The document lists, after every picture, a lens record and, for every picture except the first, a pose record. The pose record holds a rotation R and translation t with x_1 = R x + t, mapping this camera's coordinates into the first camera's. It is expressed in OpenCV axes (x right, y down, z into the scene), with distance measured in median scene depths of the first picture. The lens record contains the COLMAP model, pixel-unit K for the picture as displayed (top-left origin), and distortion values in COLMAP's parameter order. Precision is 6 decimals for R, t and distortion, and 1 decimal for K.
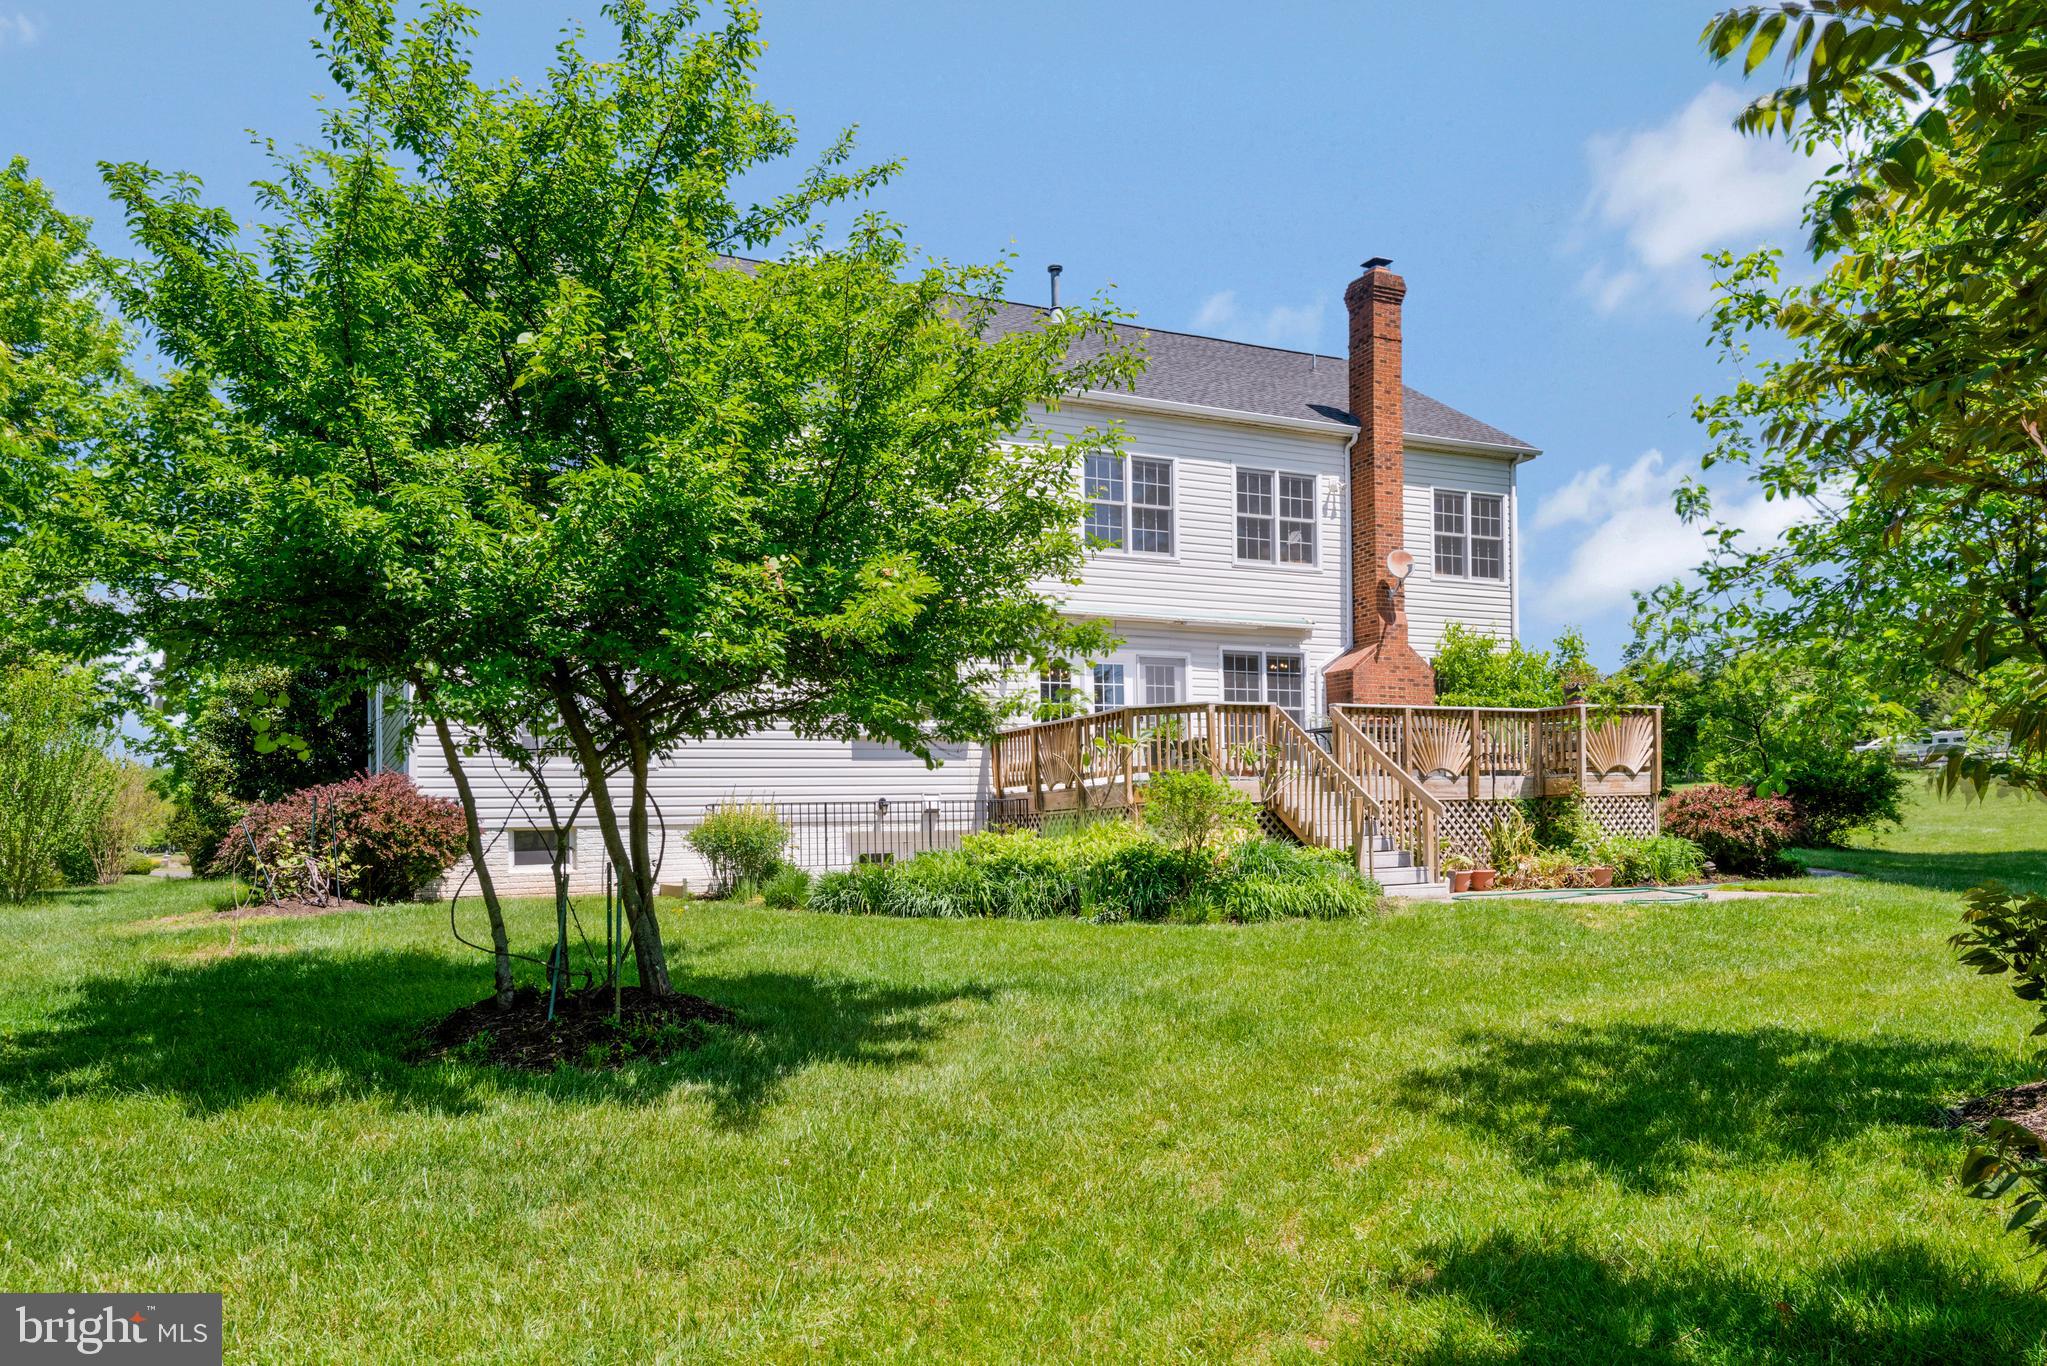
lens RADIAL K [[1319.5, 0, 1020.5], [0, 1319.5, 810.8], [0, 0, 1]] dist [0.003622, -0.000652]
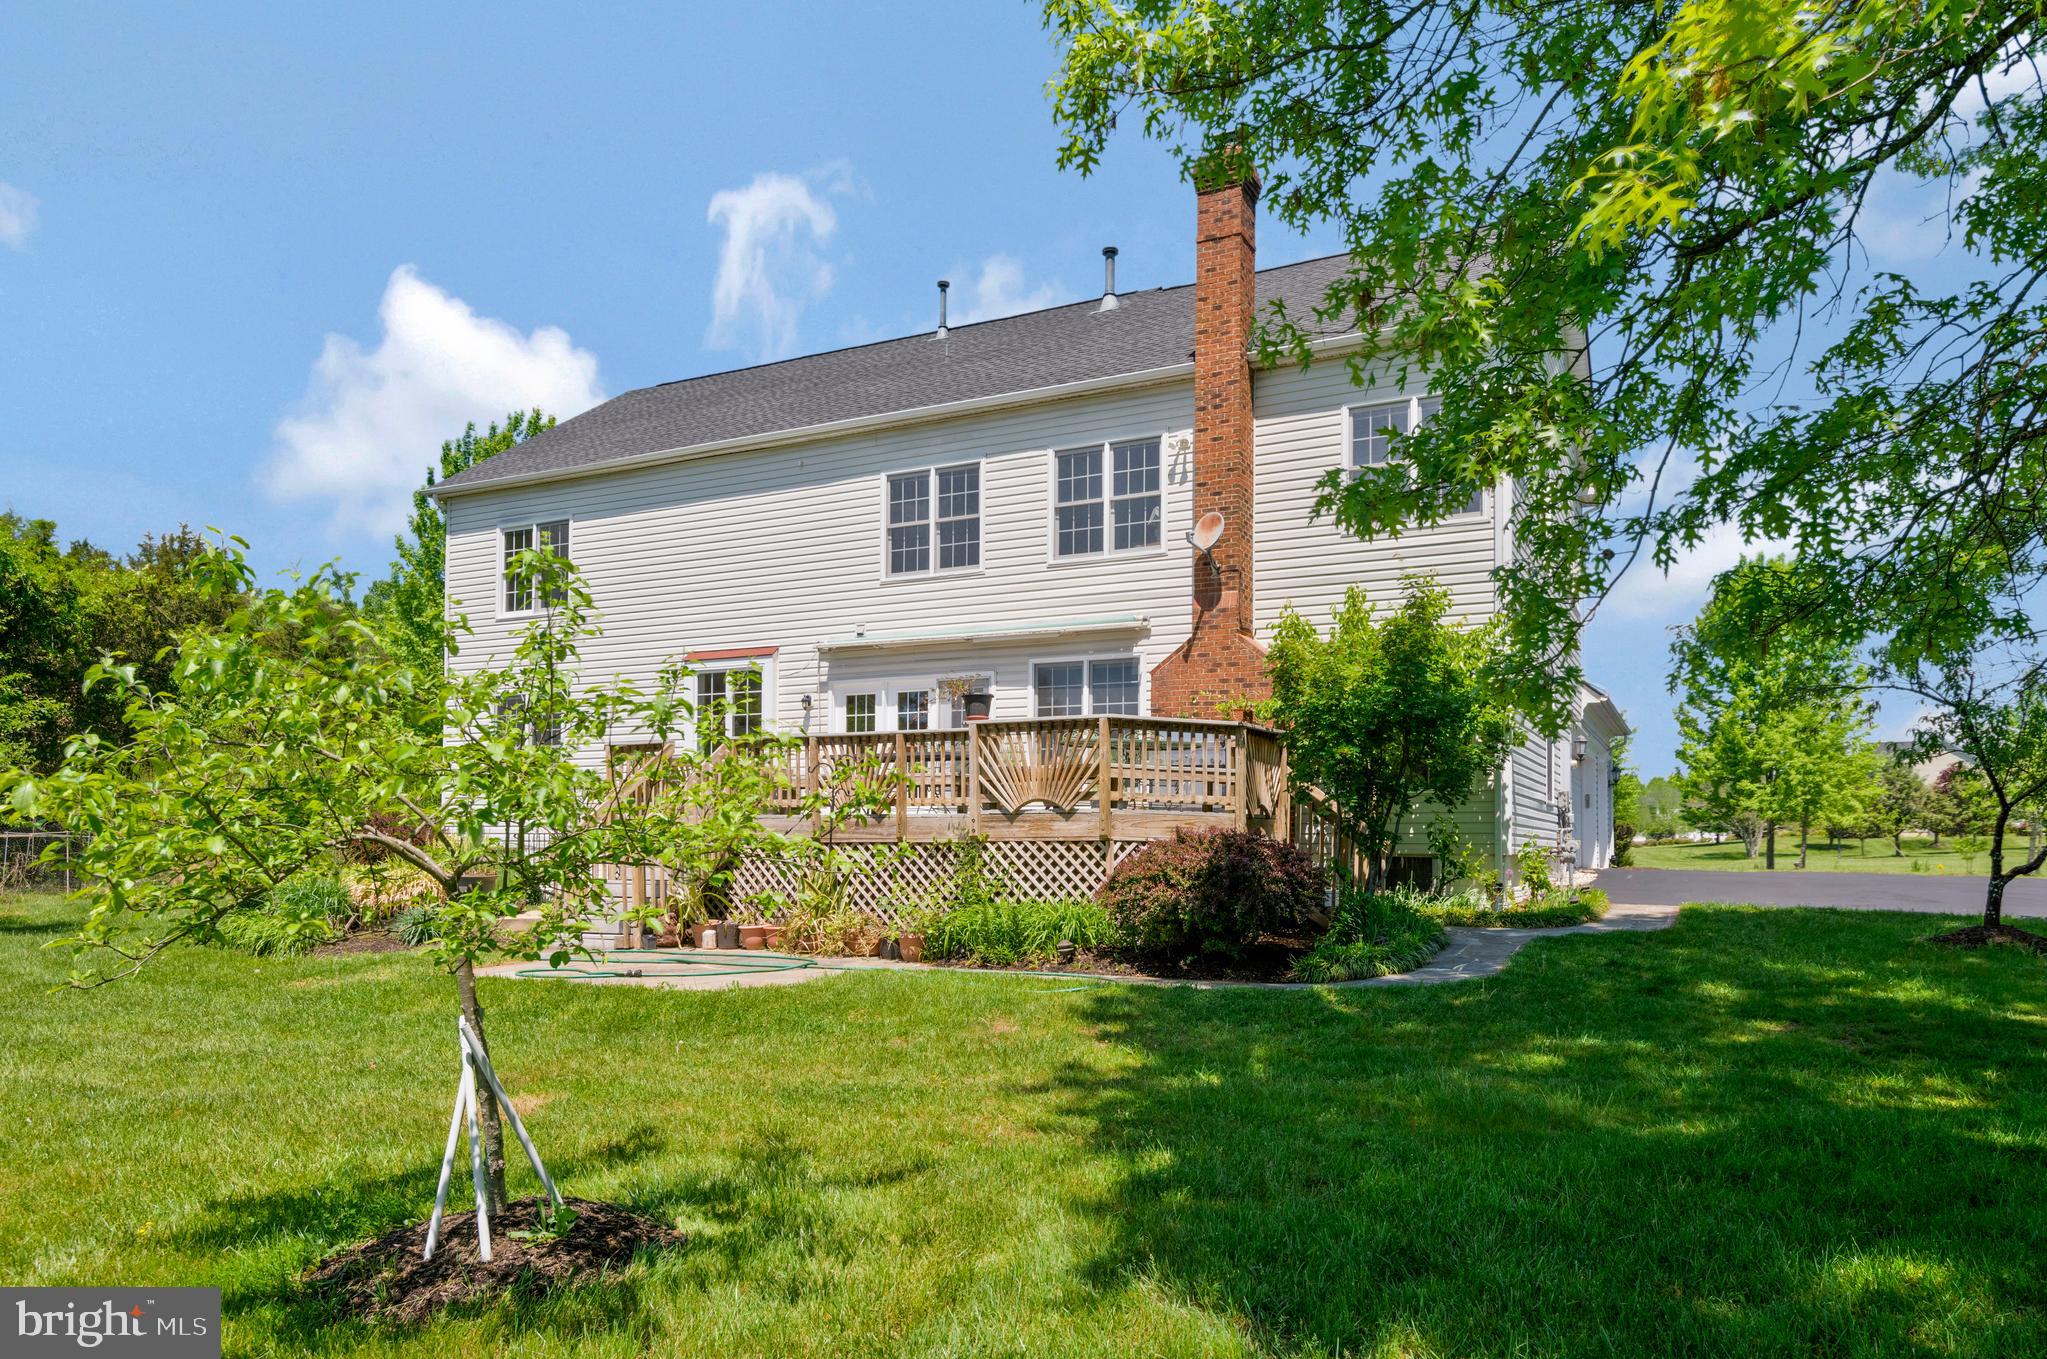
lens RADIAL K [[1388.9, 0, 1022.7], [0, 1388.9, 787.3], [0, 0, 1]] dist [0.002785, -0.000375]
pose [[0.607496, -0.009773, -0.794263, 0.864085], [-0.008784, 0.999780, -0.019021, -0.022033], [0.794274, 0.018532, 0.607276, 0.428163]]
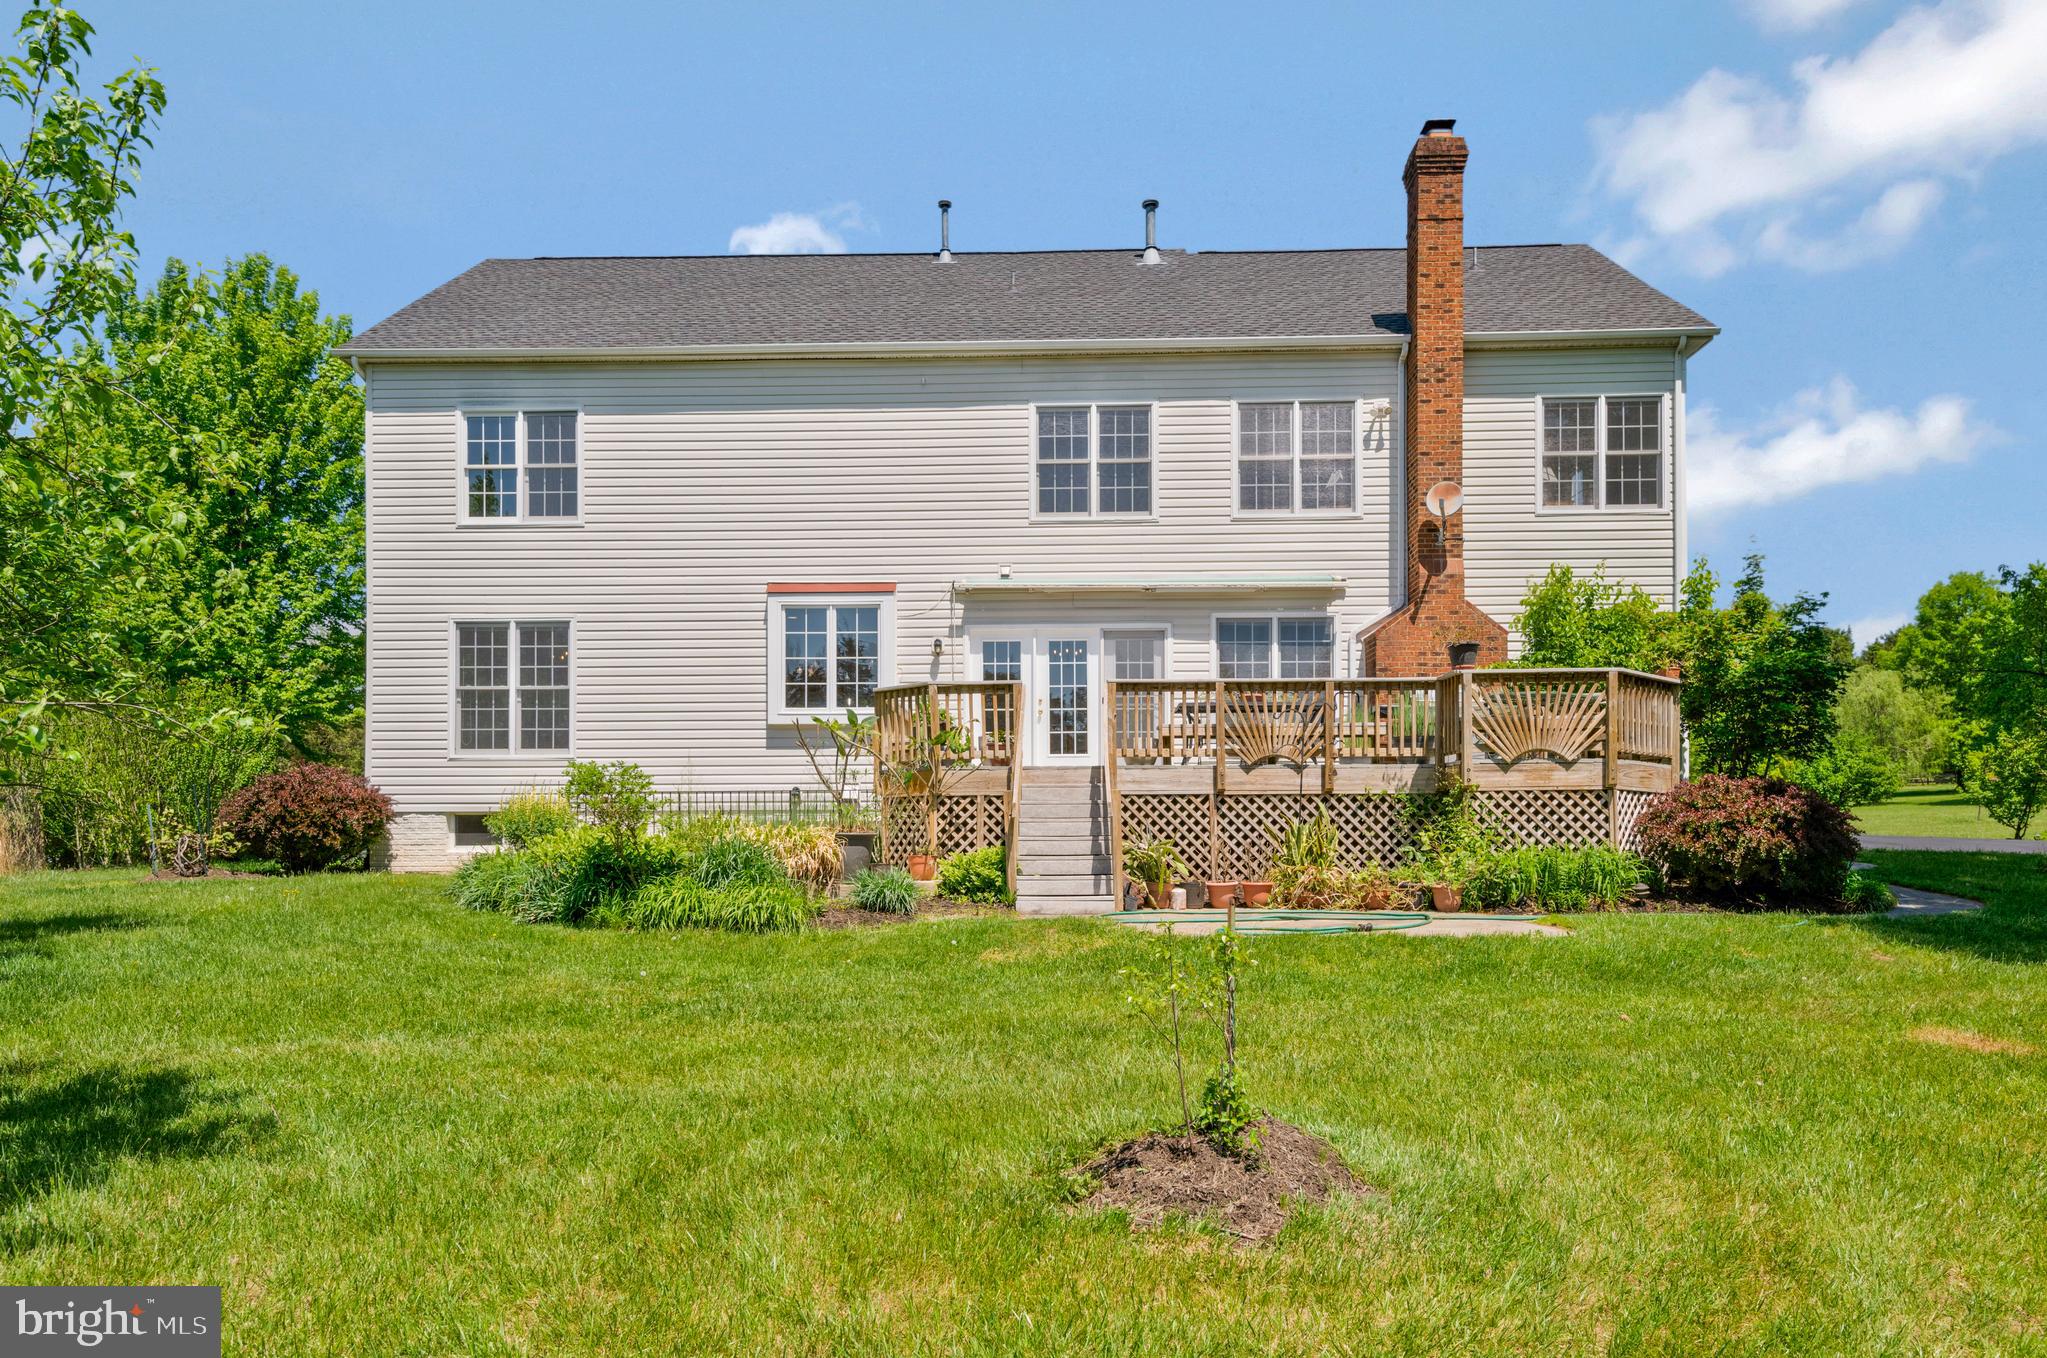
lens RADIAL K [[1319.5, 0, 1020.5], [0, 1319.5, 806.8], [0, 0, 1]] dist [0.003622, -0.000652]
pose [[0.891362, 0.012692, -0.453114, 0.423695], [-0.010701, 0.999919, 0.006957, -0.003303], [0.453165, -0.001352, 0.891426, 0.171062]]
